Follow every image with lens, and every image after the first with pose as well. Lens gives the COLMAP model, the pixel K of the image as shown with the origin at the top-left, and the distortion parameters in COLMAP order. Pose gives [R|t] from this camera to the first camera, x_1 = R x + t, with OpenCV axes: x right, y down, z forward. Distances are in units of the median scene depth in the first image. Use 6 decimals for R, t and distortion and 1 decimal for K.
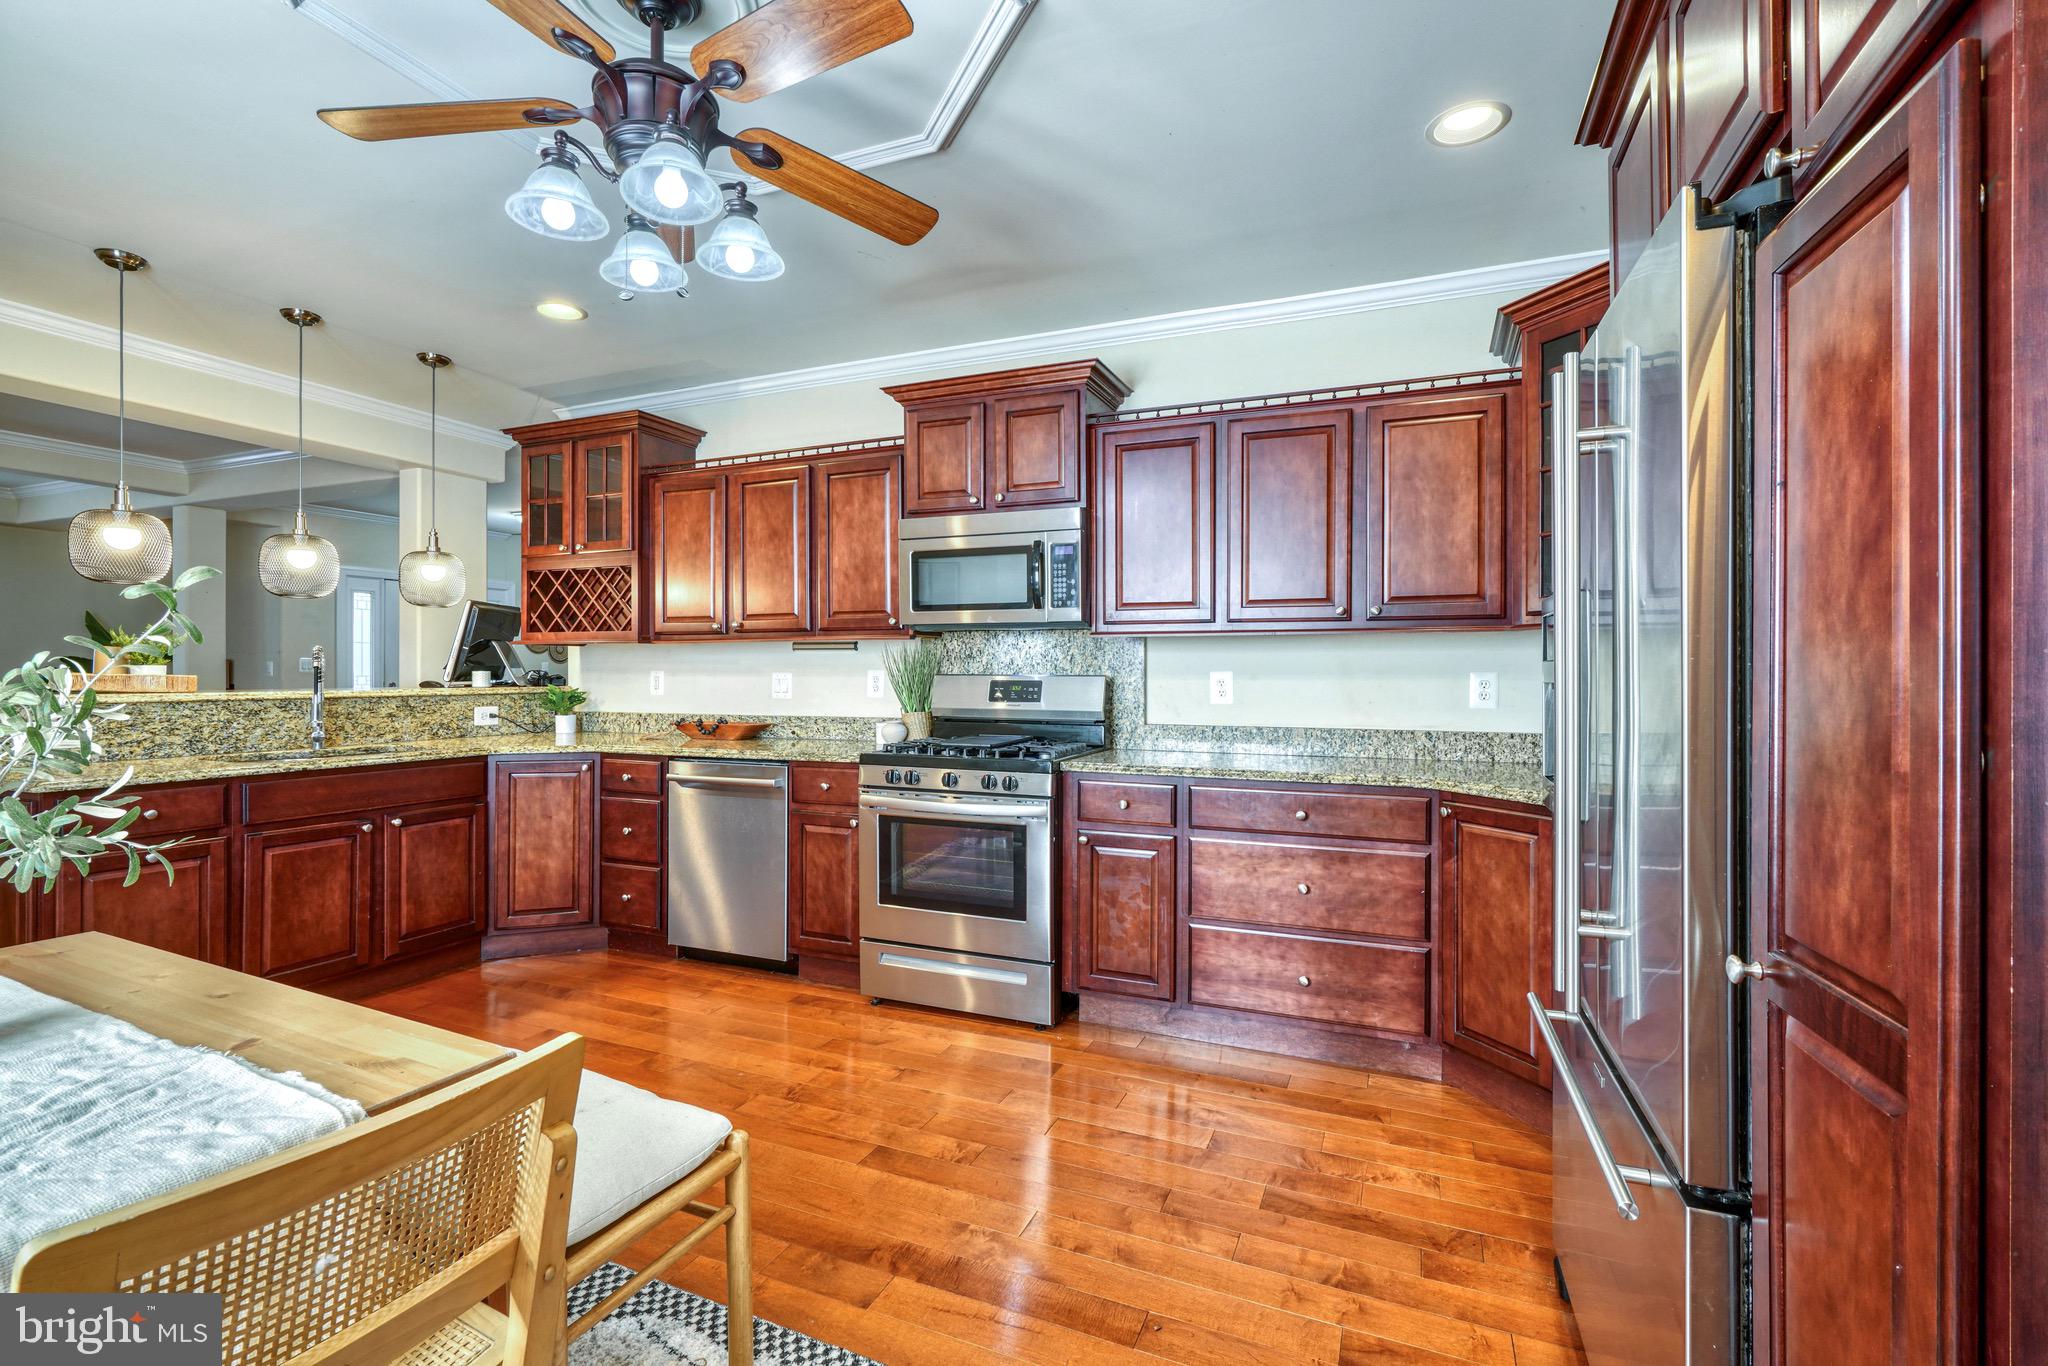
lens RADIAL K [[917.4, 0, 1017.2], [0, 917.4, 685.2], [0, 0, 1]] dist [-0.010991, 0.000272]
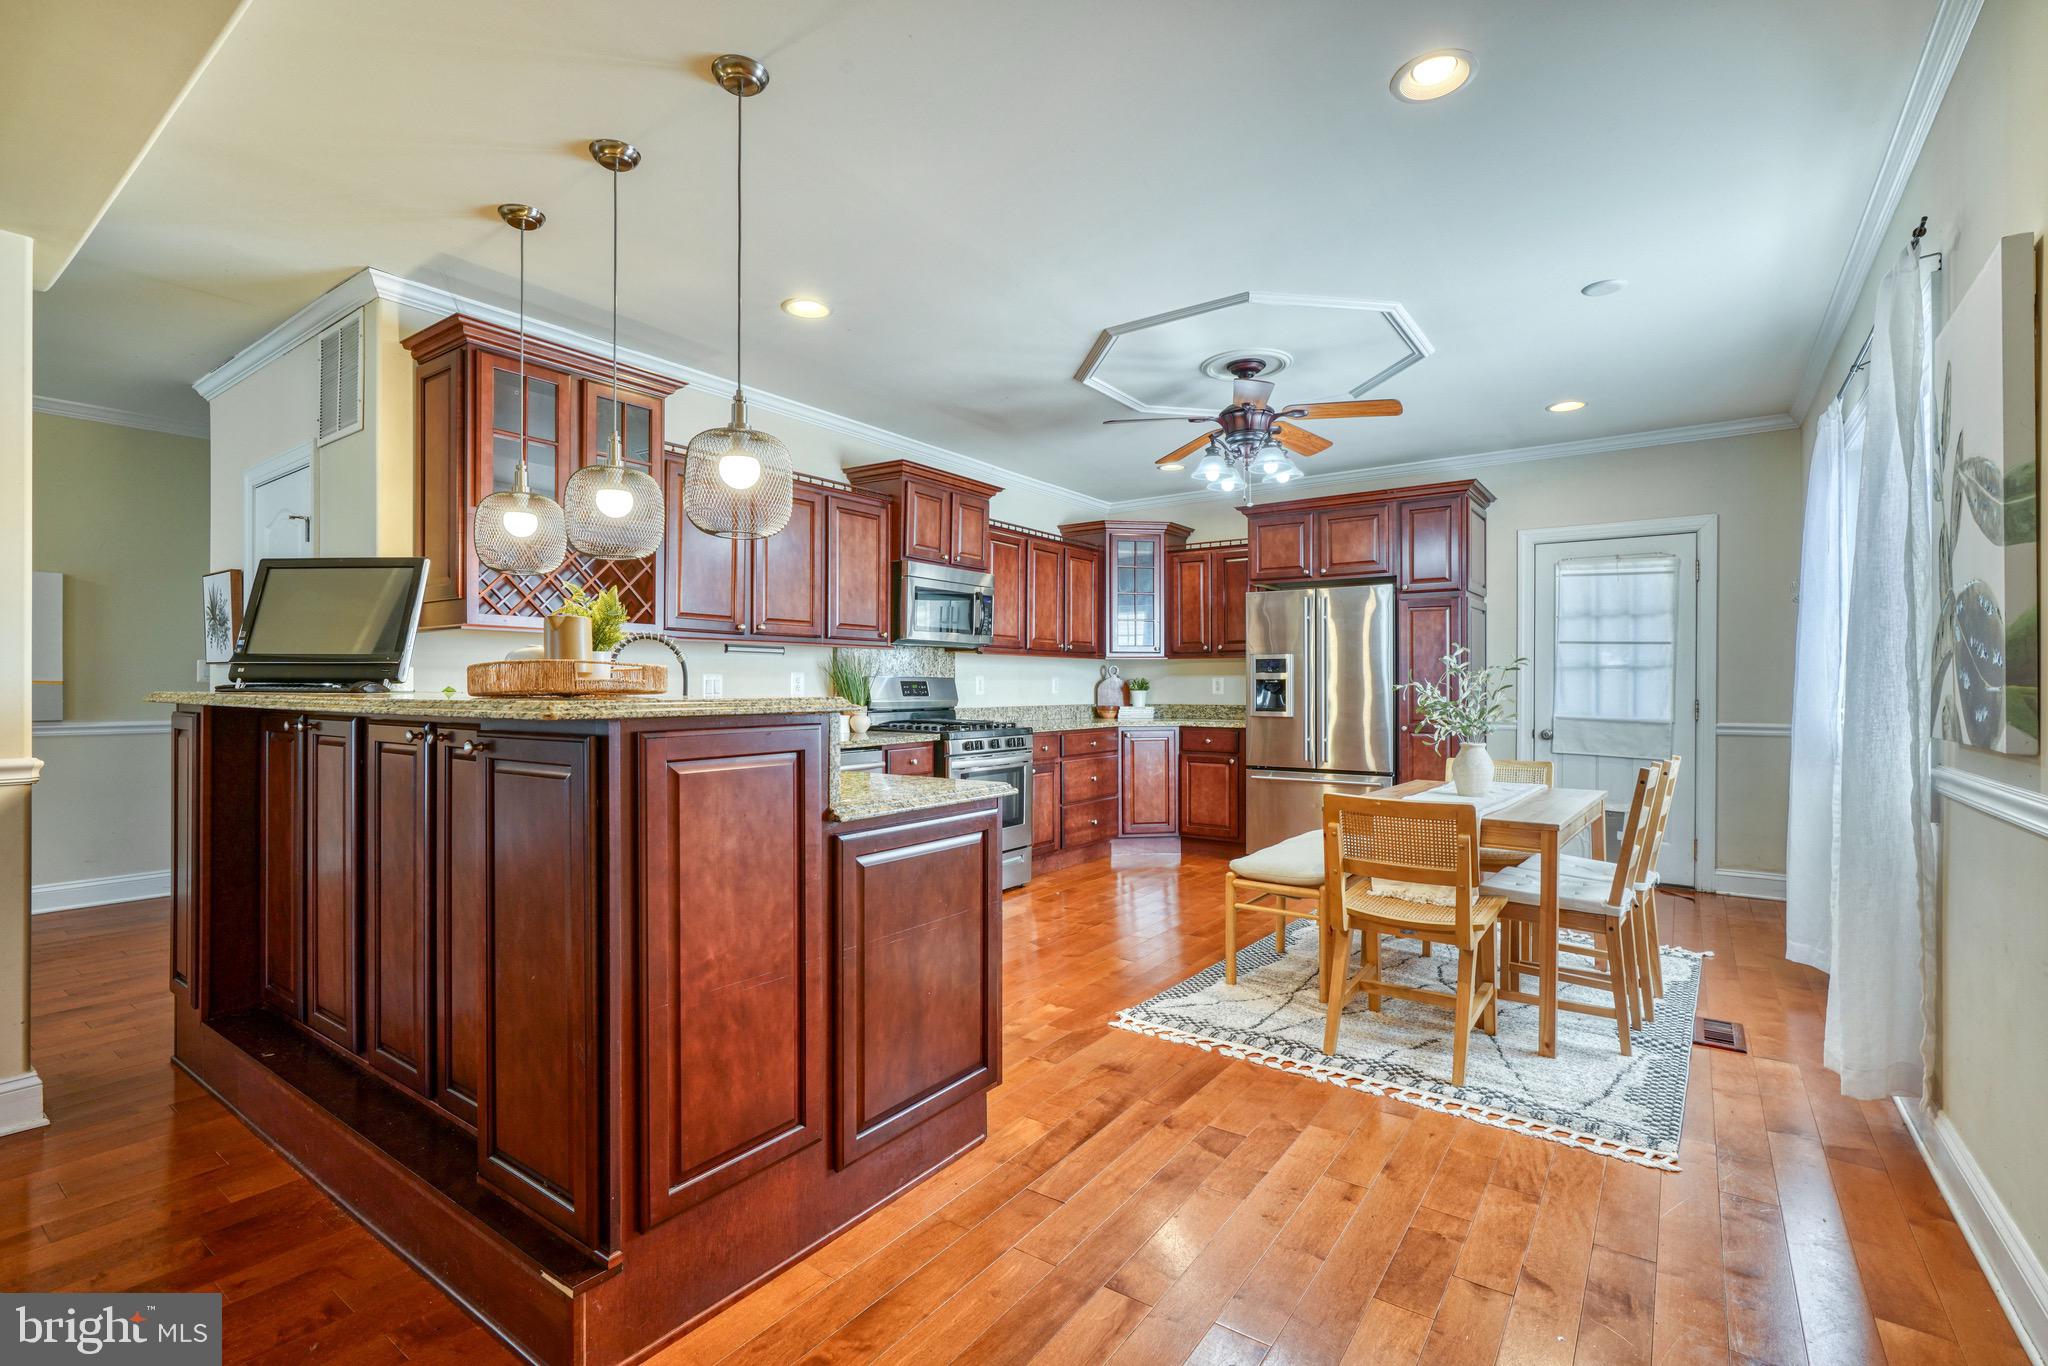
lens RADIAL K [[917.4, 0, 1017.2], [0, 917.4, 685.2], [0, 0, 1]] dist [-0.010991, 0.000272]
pose [[0.219732, -0.002067, 0.975558, -1.342511], [0.014015, 0.999901, -0.001039, 0.005290], [-0.975460, 0.013901, 0.219739, 0.525632]]
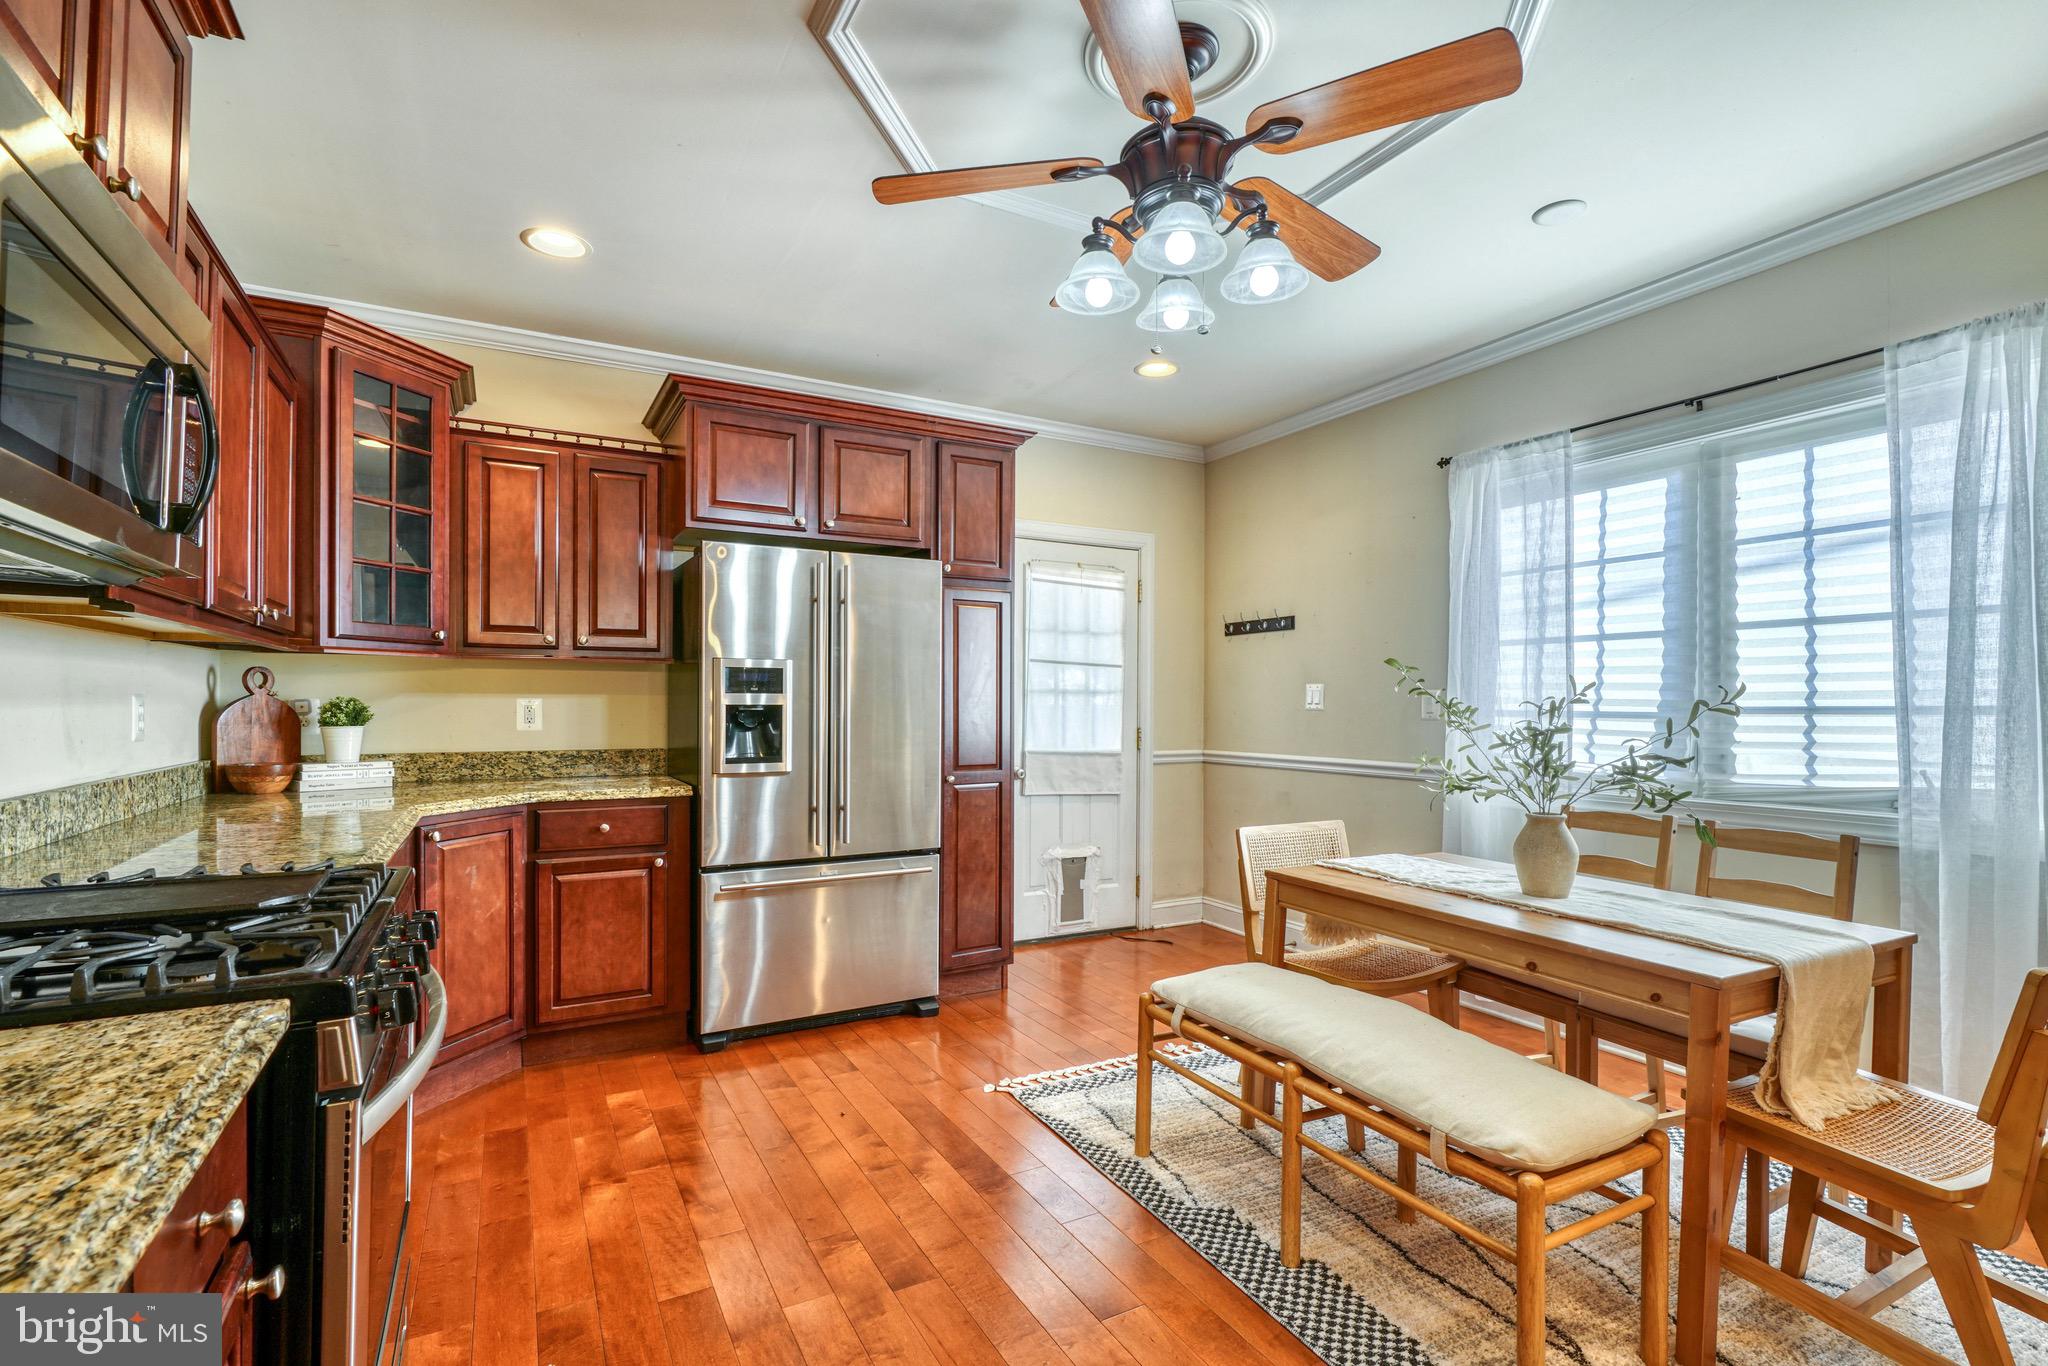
lens RADIAL K [[929.7, 0, 1014.8], [0, 929.7, 692.5], [0, 0, 1]] dist [-0.013562, 0.009445]
pose [[-0.780325, 0.002023, 0.625371, -0.460959], [0.003725, 0.999992, 0.001414, -0.011947], [-0.625364, 0.003433, -0.780326, 0.972689]]
